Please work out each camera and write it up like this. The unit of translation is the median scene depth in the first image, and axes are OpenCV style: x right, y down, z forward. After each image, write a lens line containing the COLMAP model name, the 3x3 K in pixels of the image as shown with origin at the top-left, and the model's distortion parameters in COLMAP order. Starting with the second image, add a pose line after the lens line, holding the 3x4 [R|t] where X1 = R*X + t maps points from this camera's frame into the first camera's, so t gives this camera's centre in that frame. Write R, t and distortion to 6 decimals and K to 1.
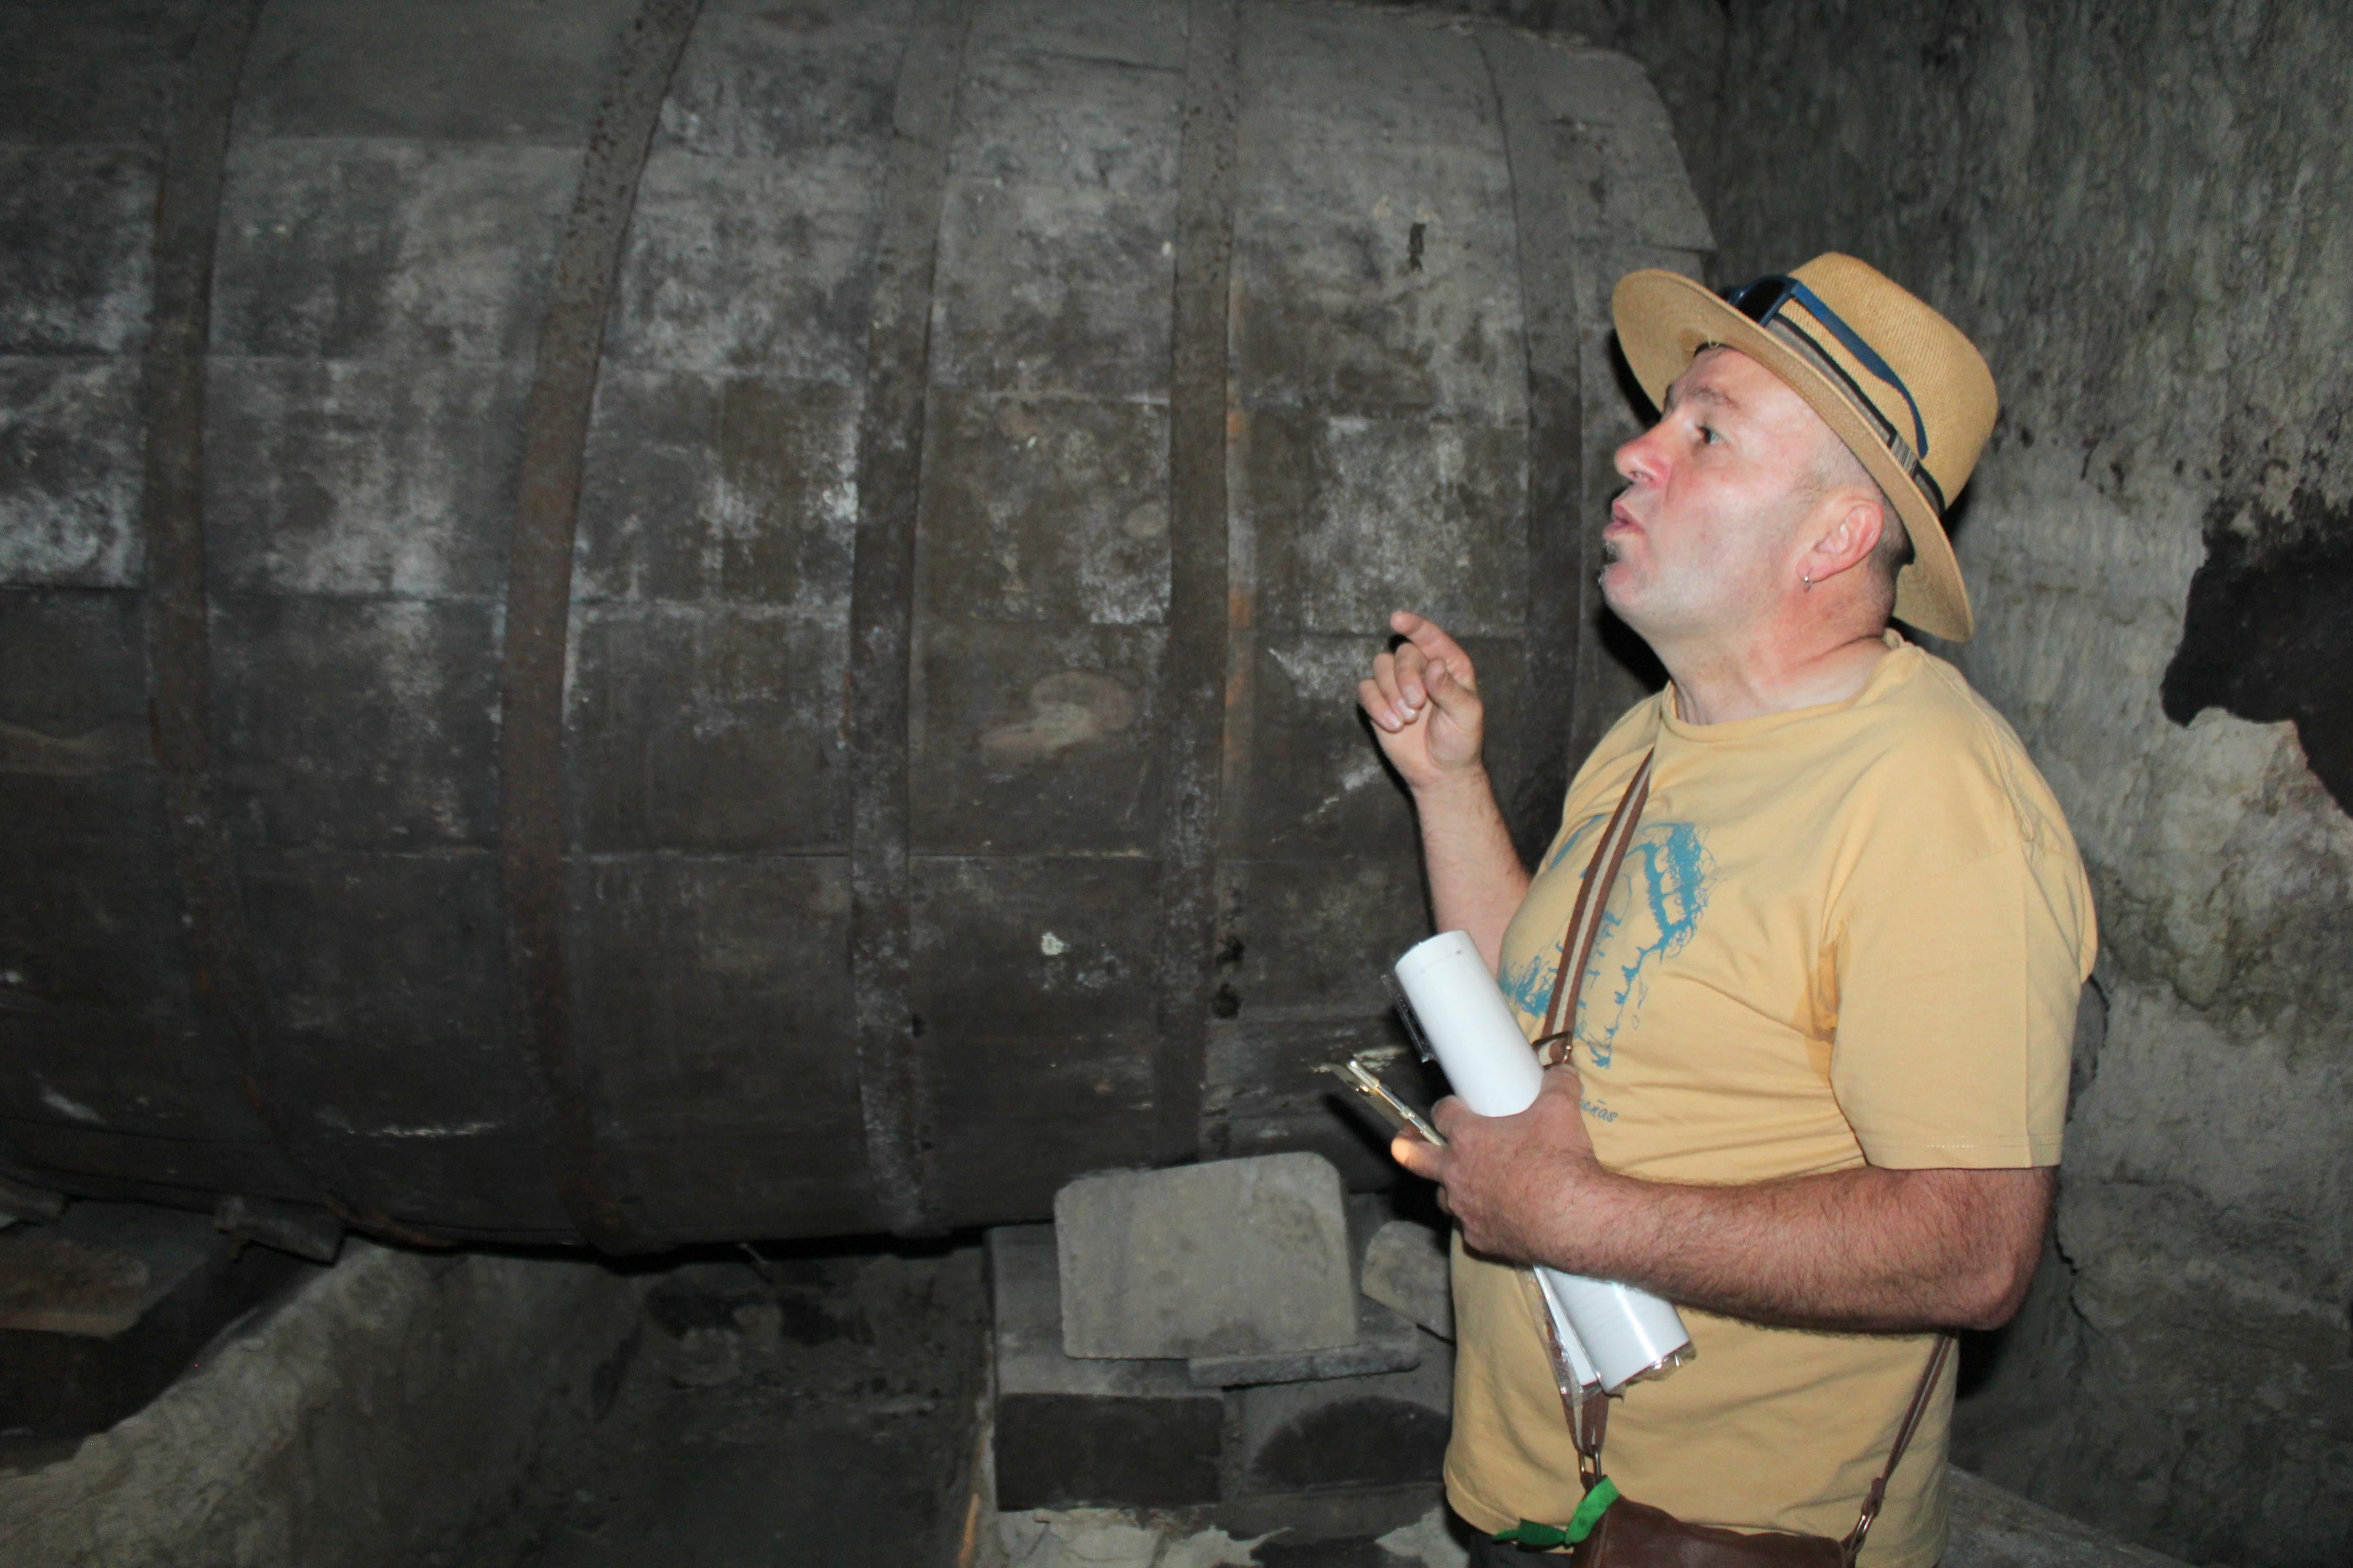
lens RADIAL K [[1968.8, 0, 1182.6], [0, 1968.8, 799.3], [0, 0, 1]] dist [-0.164152, 0.142475]
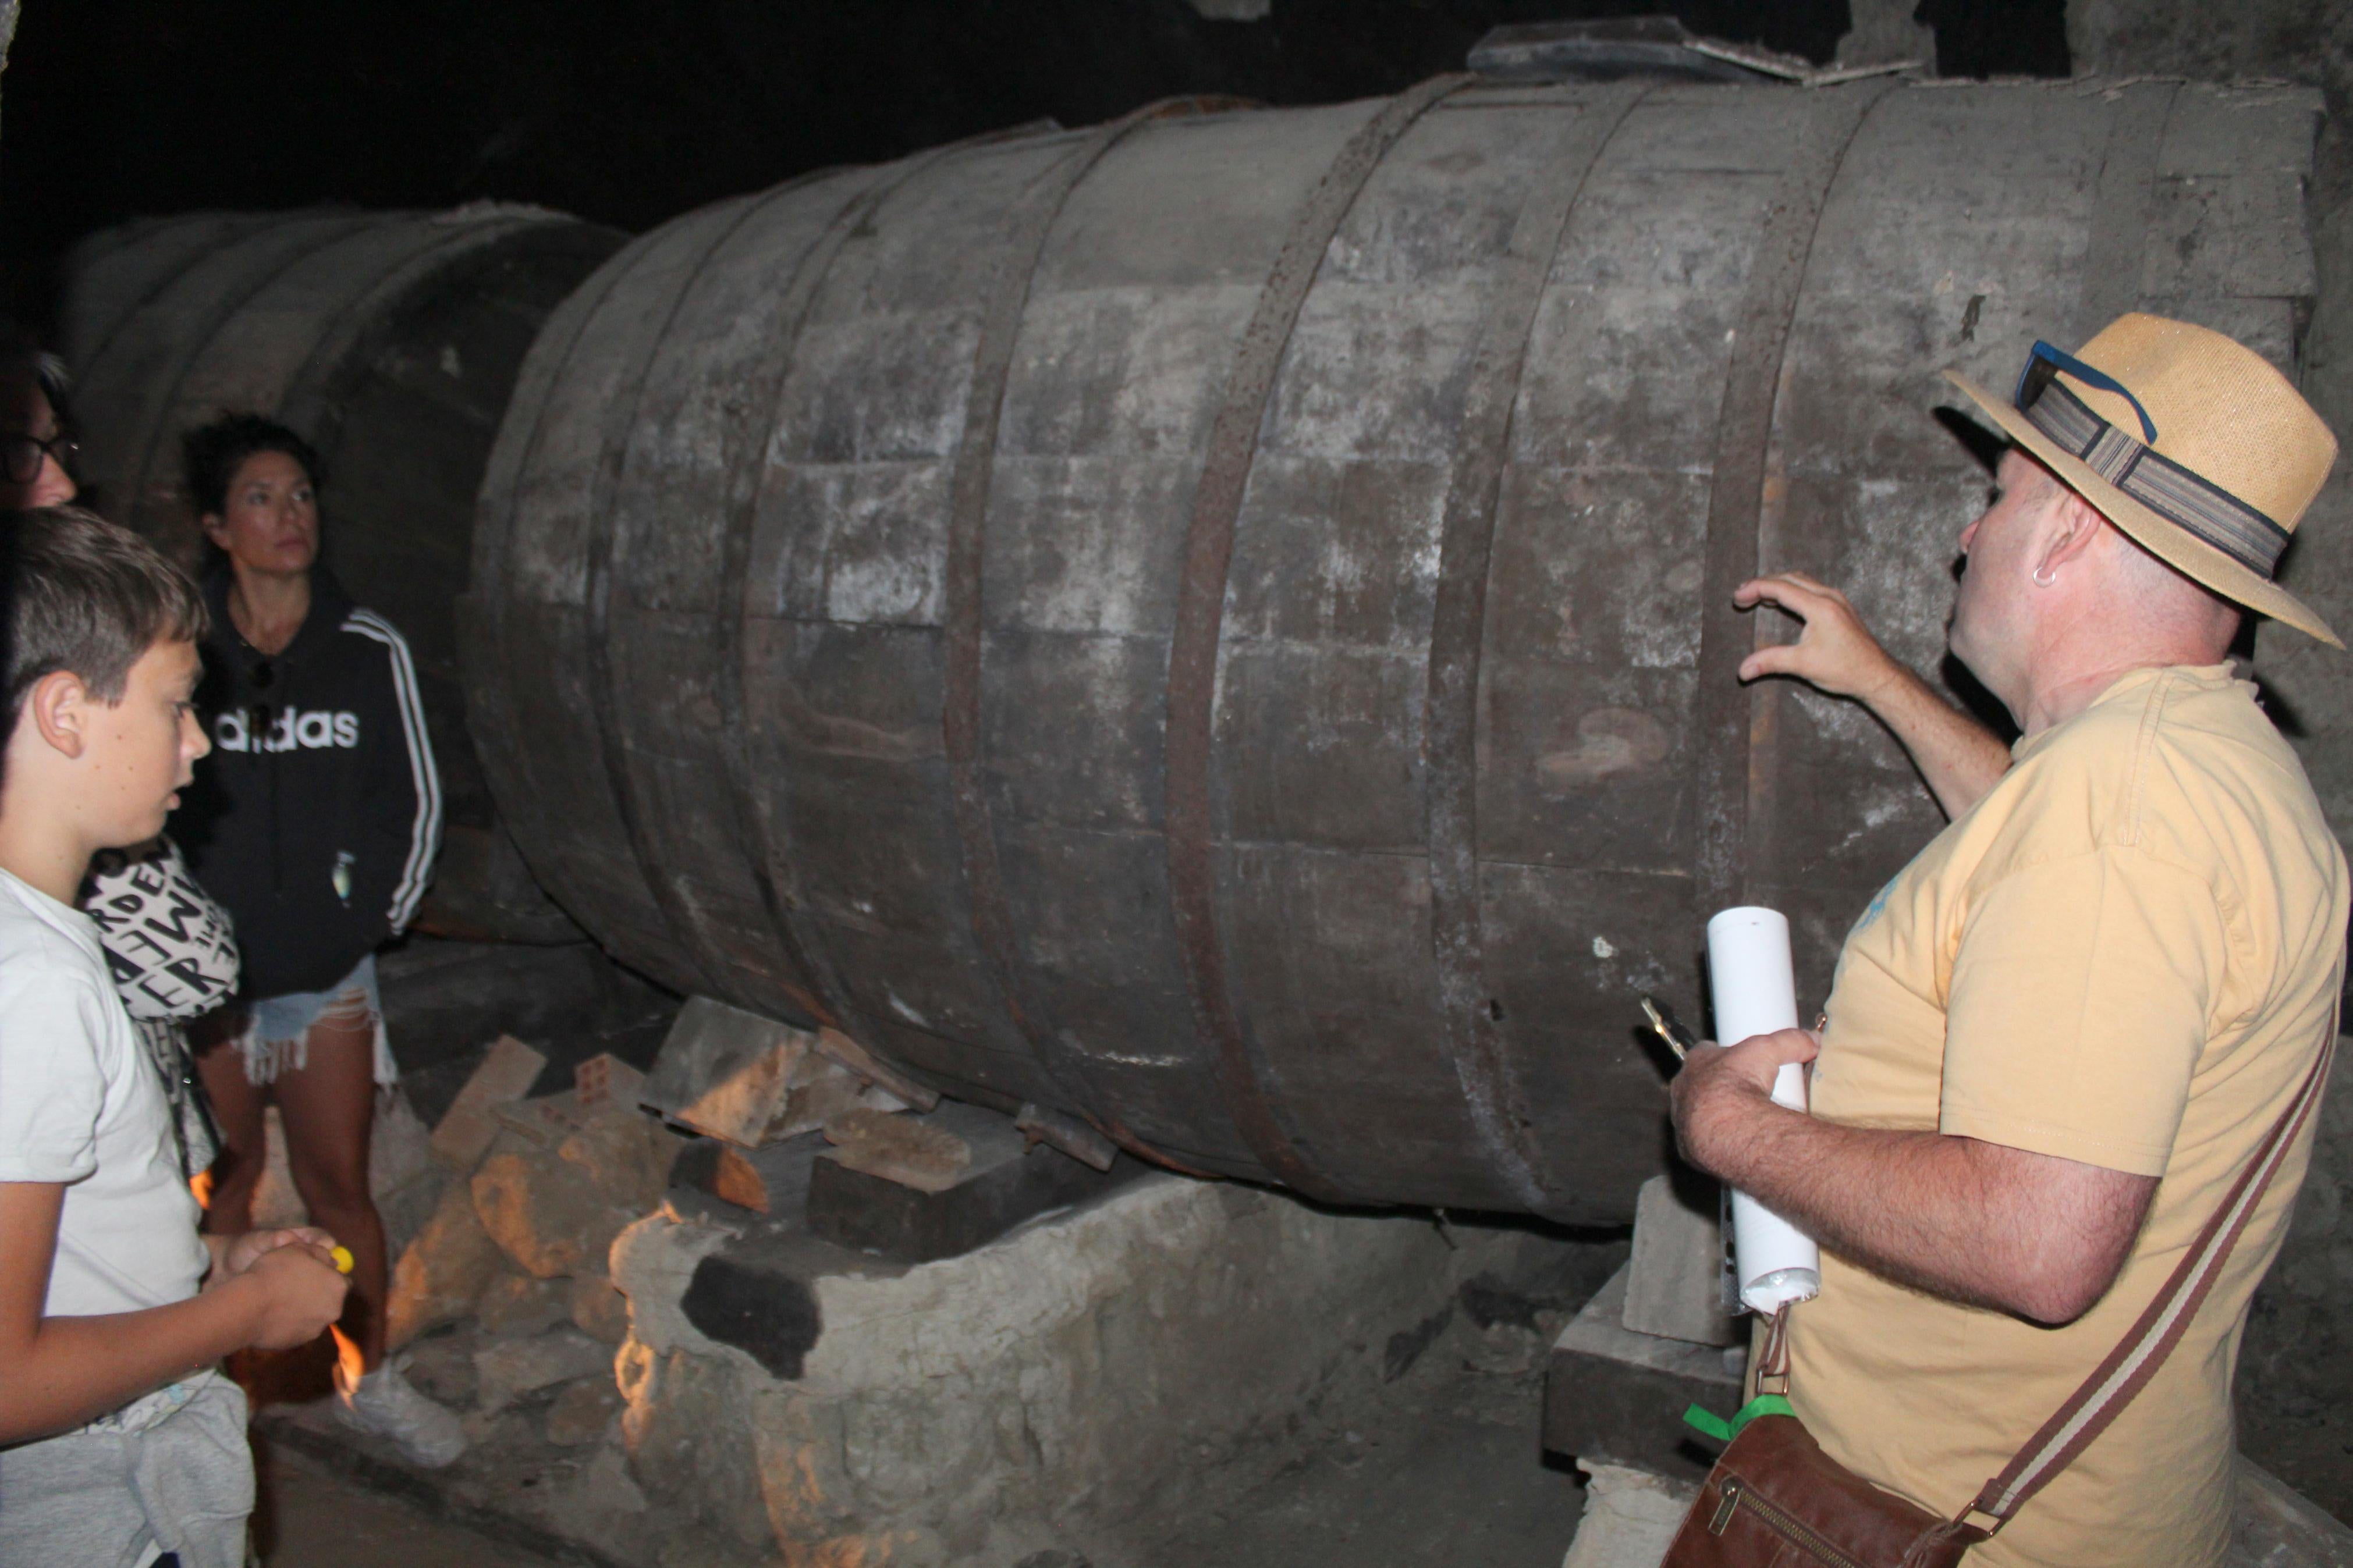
lens RADIAL K [[1968.8, 0, 1182.6], [0, 1968.8, 799.3], [0, 0, 1]] dist [-0.164152, 0.142475]
pose [[0.844157, 0.046940, -0.534037, 0.341417], [-0.071501, 0.997118, -0.025378, 0.035363], [0.531306, 0.059607, 0.845080, -0.095629]]
